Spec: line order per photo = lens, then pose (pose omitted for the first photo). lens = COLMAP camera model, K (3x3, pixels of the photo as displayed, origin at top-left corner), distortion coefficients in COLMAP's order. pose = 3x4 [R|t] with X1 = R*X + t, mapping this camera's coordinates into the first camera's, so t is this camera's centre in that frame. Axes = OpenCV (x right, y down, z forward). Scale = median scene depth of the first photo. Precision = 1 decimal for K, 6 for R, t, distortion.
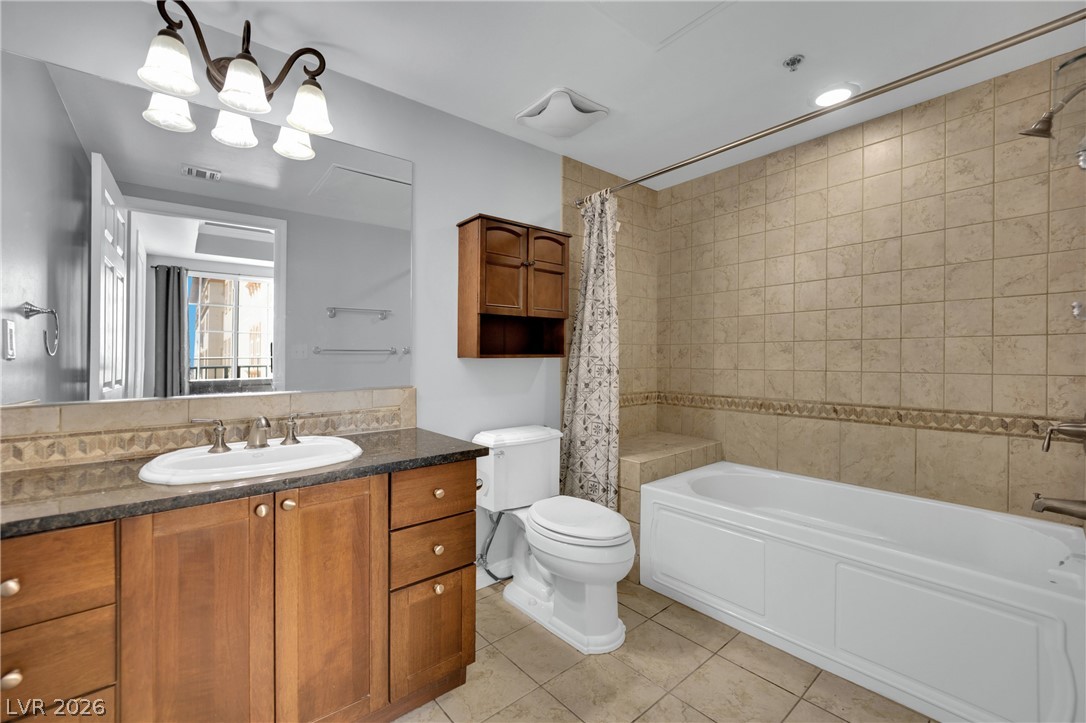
lens RADIAL K [[453.7, 0, 566.5], [0, 453.7, 356.2], [0, 0, 1]] dist [-0.013971, 0.000092]
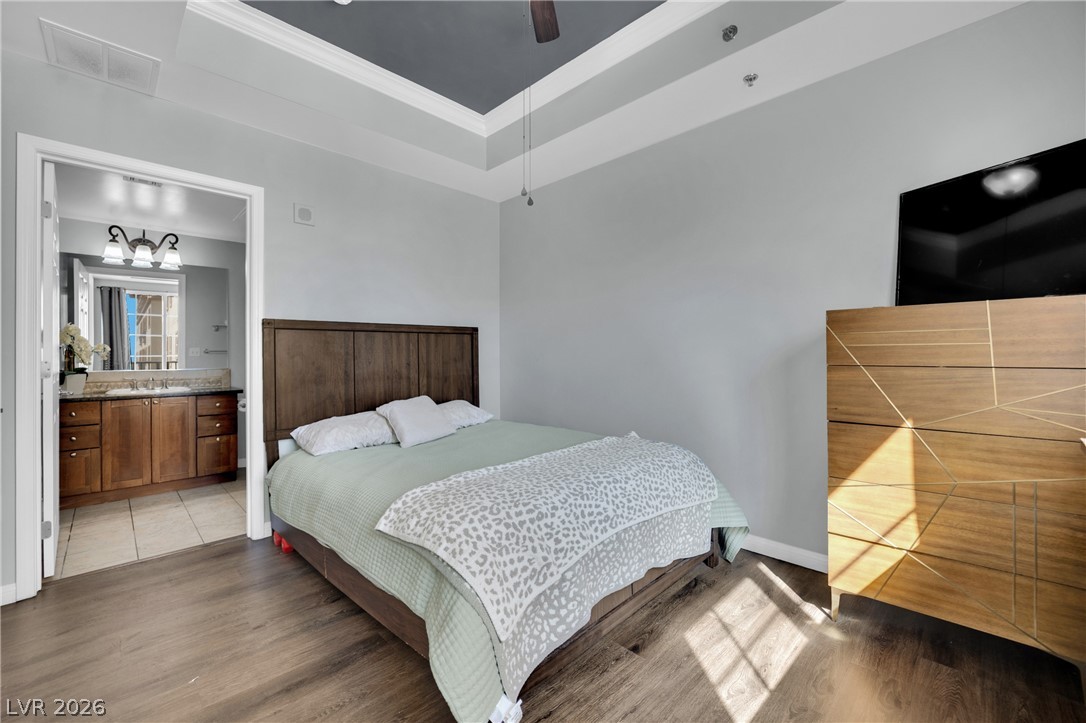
lens RADIAL K [[453.7, 0, 566.5], [0, 453.7, 356.2], [0, 0, 1]] dist [-0.013971, 0.000092]
pose [[0.997388, -0.001433, 0.072210, 1.570137], [0.000738, 0.999953, 0.009651, -0.019556], [-0.072221, -0.009573, 0.997343, -1.810978]]
